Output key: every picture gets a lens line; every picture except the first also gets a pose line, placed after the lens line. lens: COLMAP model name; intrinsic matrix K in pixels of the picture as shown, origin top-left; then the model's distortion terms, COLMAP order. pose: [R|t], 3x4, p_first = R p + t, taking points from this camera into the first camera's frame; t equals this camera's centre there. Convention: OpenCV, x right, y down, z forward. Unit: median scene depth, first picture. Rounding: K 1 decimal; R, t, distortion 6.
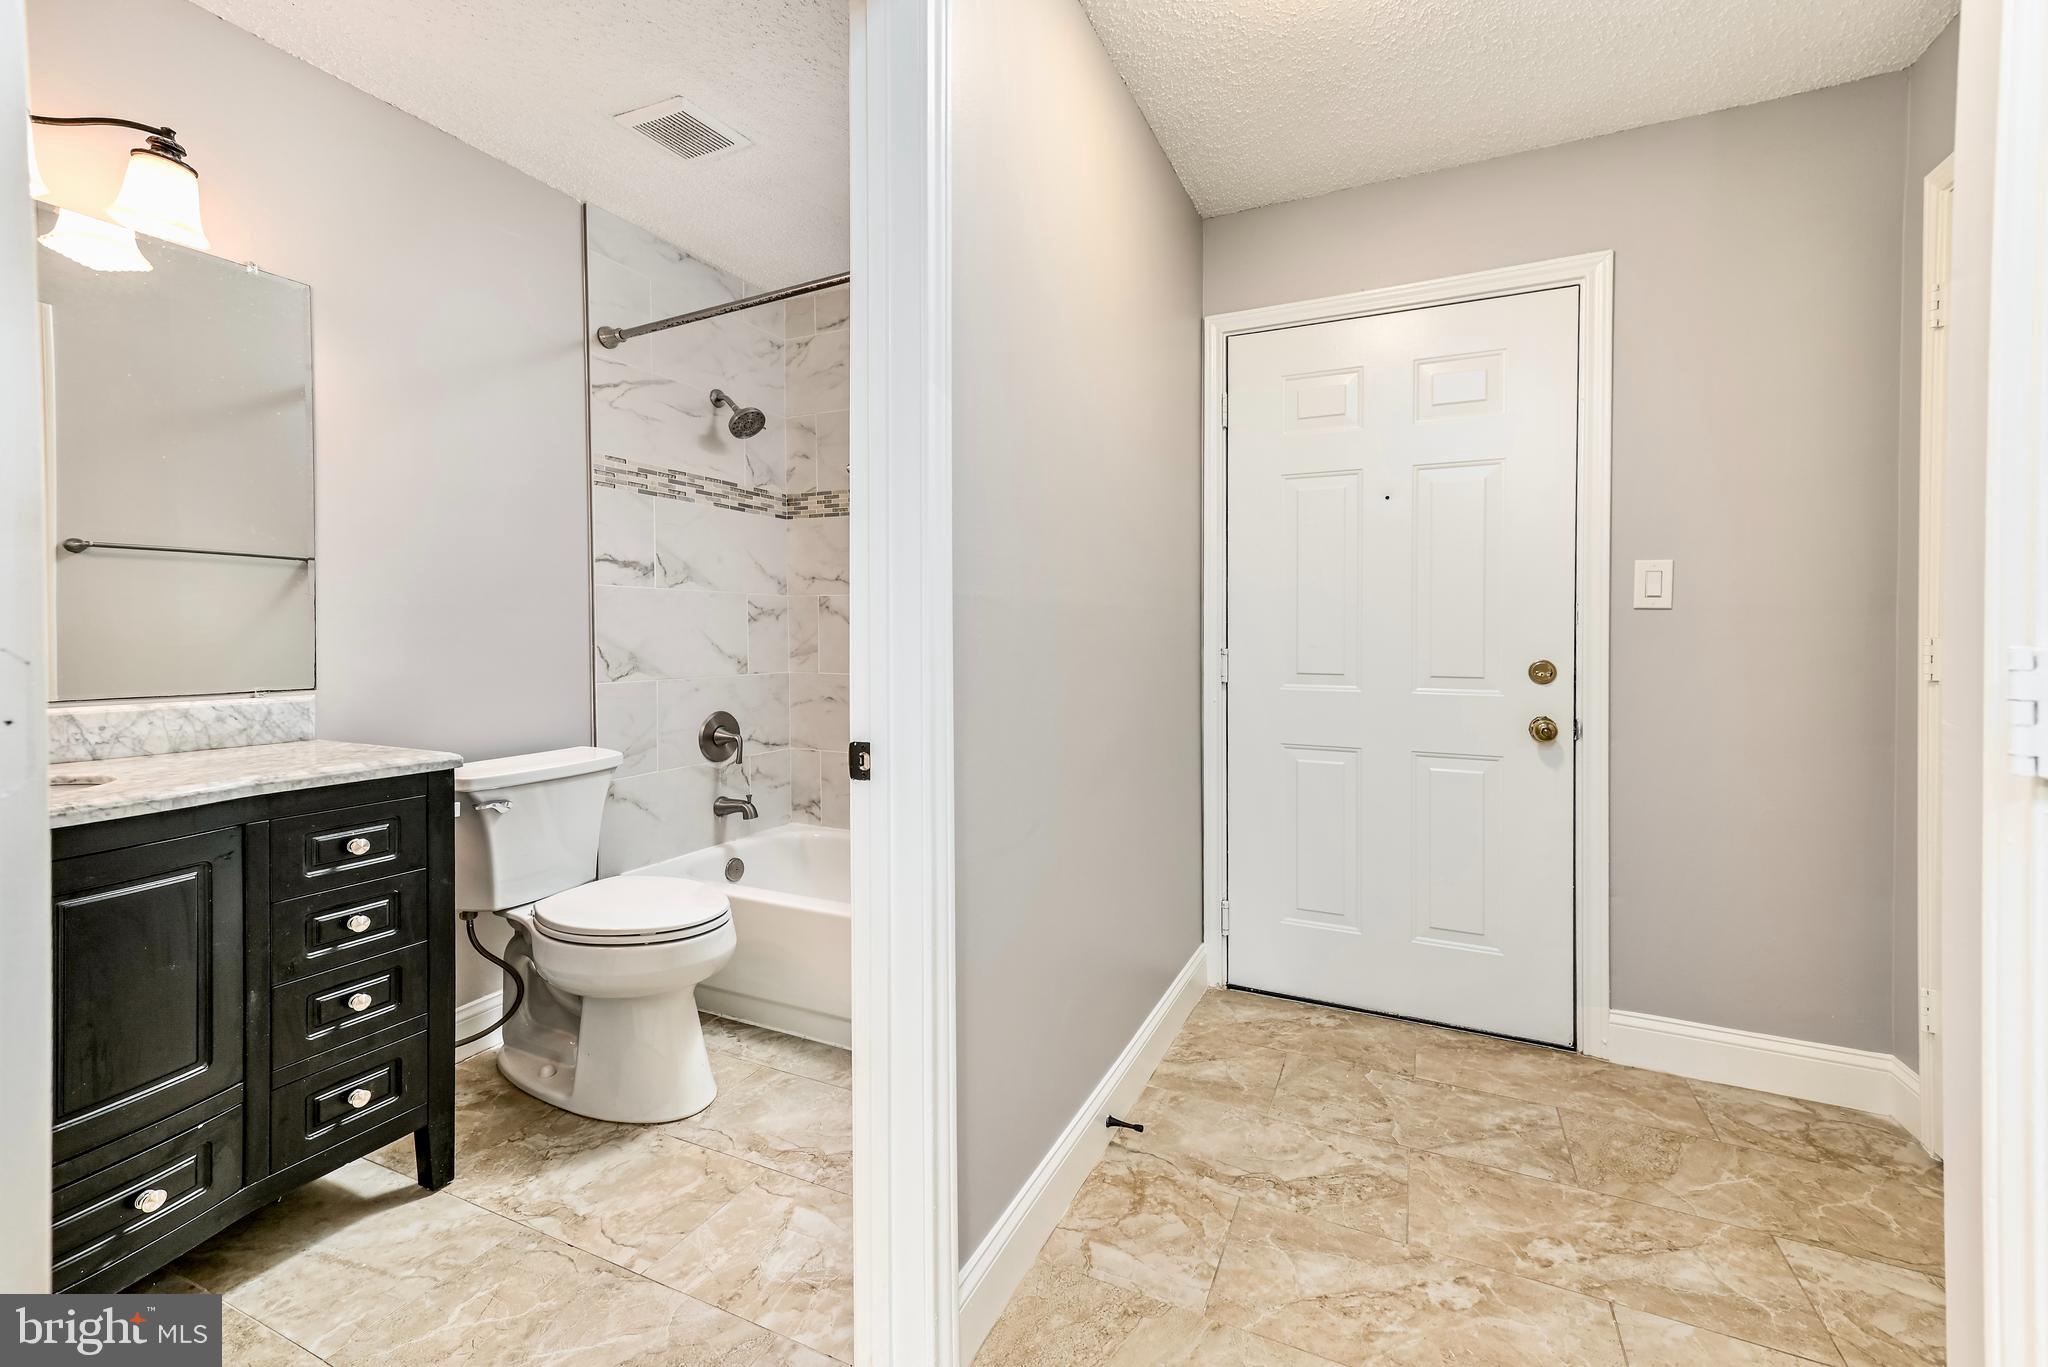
lens RADIAL K [[805.9, 0, 1073.3], [0, 805.9, 651.8], [0, 0, 1]] dist [0.014730, 0.000089]
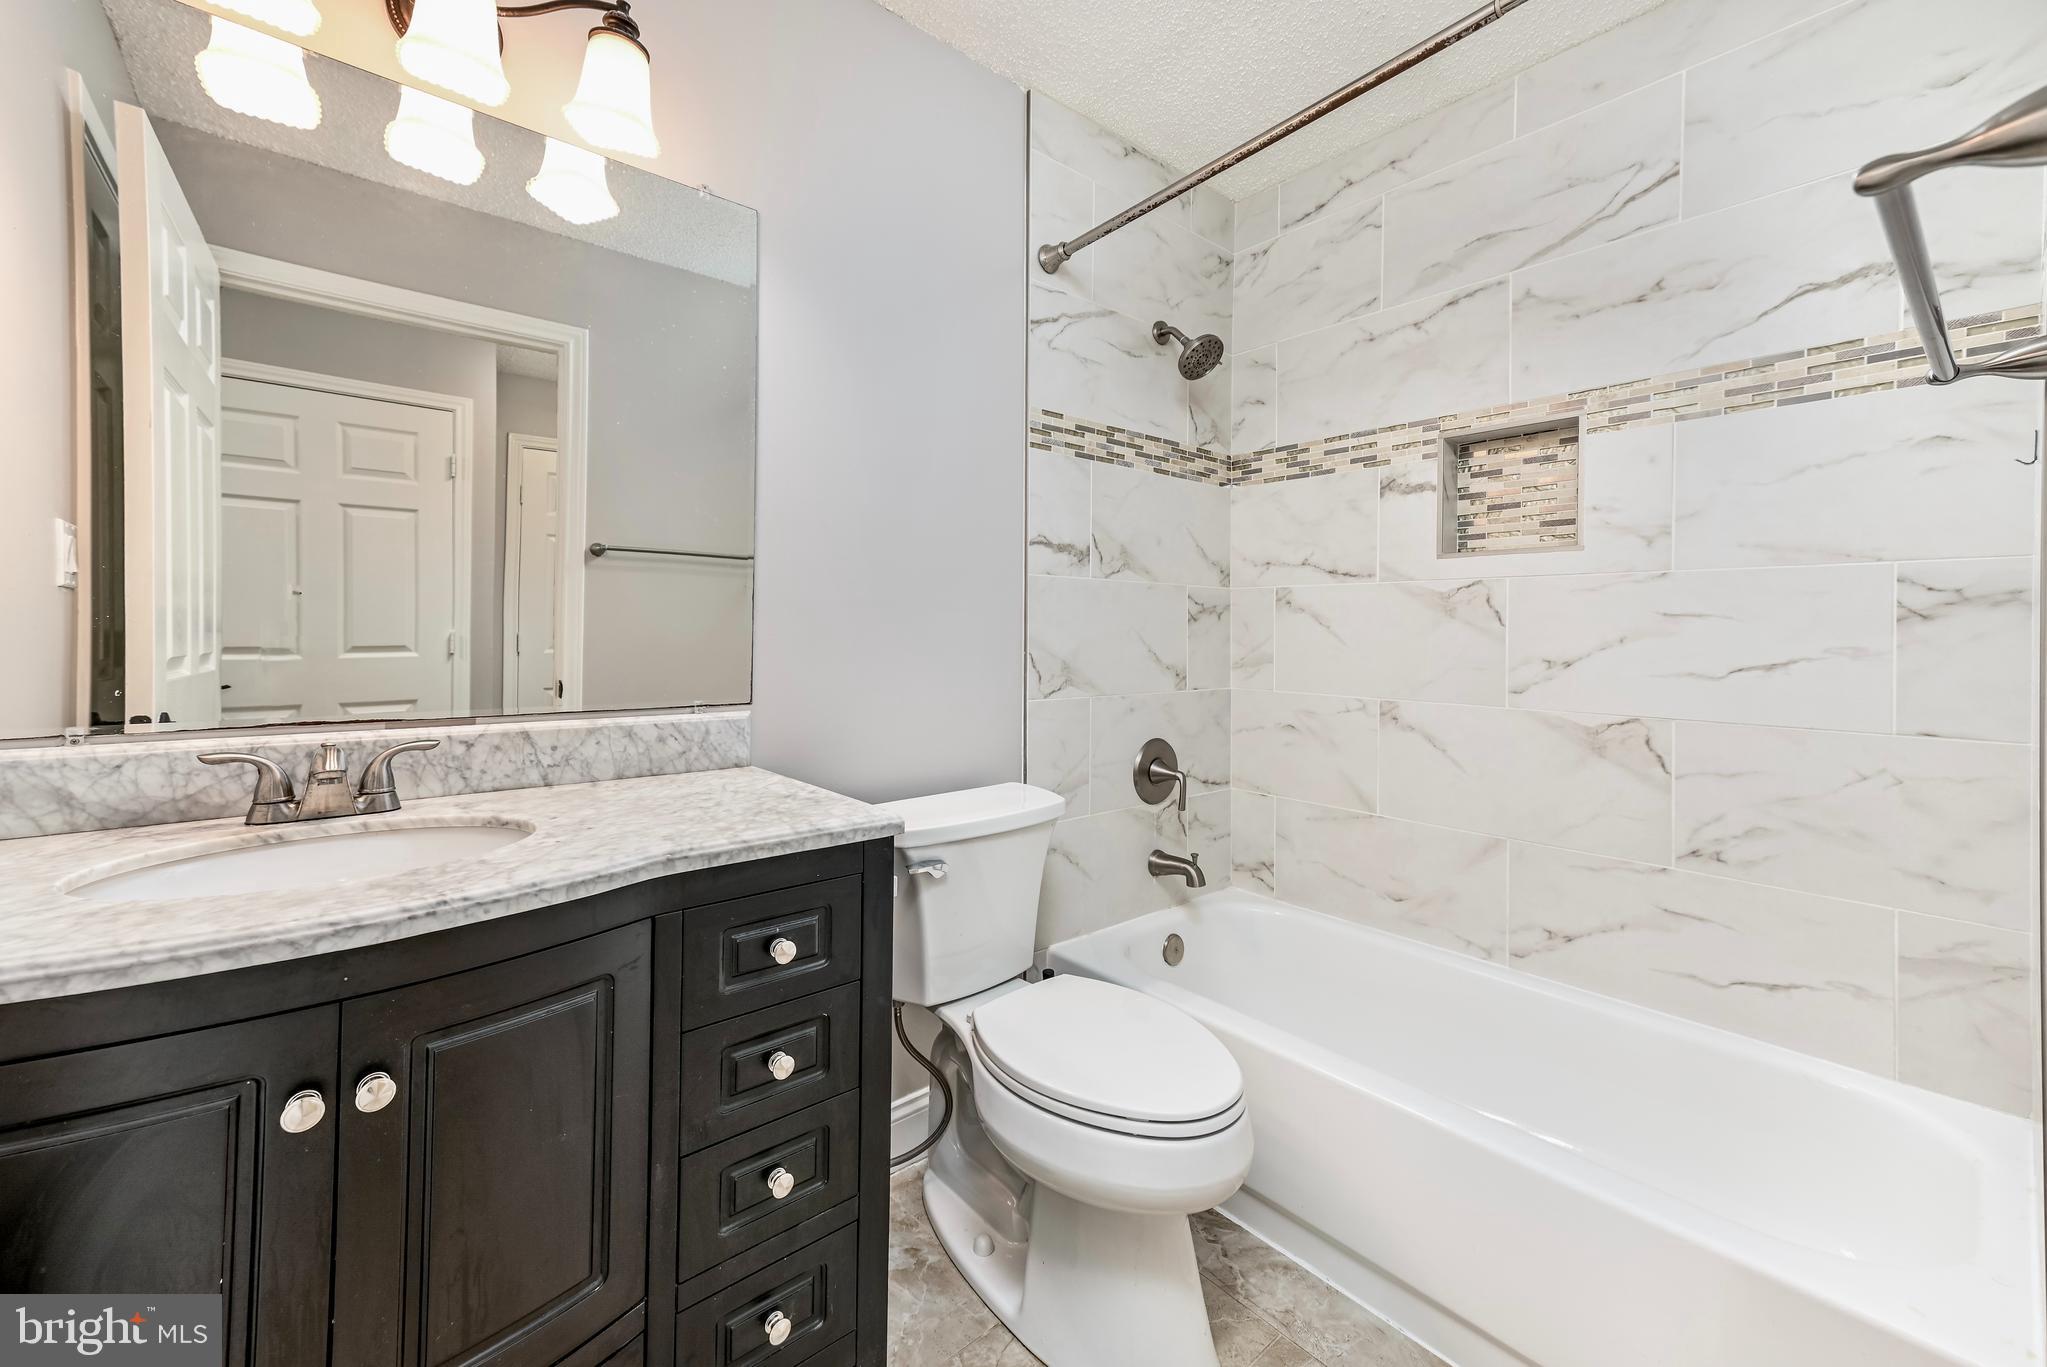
lens RADIAL K [[815.7, 0, 1035.7], [0, 815.7, 643.2], [0, 0, 1]] dist [0.014466, 0.000203]
pose [[0.904145, 0.011901, -0.427060, -0.260808], [-0.017644, 0.999799, -0.009492, -0.009363], [0.426861, 0.016117, 0.904174, 0.307656]]
